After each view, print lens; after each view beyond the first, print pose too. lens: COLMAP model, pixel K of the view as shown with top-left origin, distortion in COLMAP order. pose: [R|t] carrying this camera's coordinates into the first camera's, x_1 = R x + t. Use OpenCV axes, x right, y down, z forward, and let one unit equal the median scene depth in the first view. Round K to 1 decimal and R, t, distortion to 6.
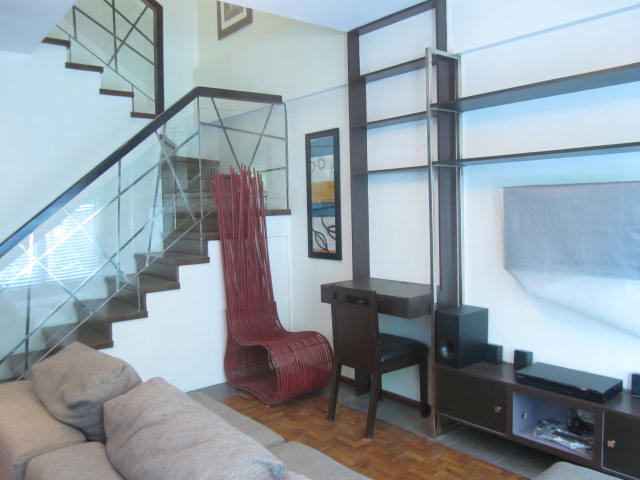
lens RADIAL K [[515.6, 0, 320.1], [0, 515.6, 240.5], [0, 0, 1]] dist [-0.010687, -0.016294]
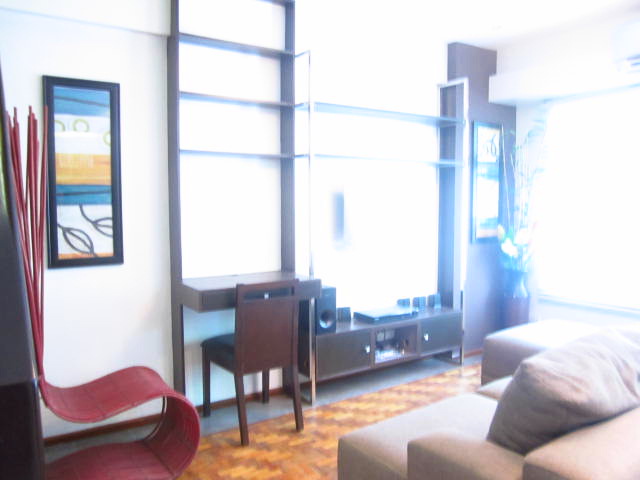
lens RADIAL K [[515.6, 0, 320.1], [0, 515.6, 238.5], [0, 0, 1]] dist [-0.010687, -0.016294]
pose [[0.115736, -0.033130, 0.992727, -0.645012], [0.061774, 0.997749, 0.026095, -0.000630], [-0.991357, 0.058305, 0.117522, 0.628045]]
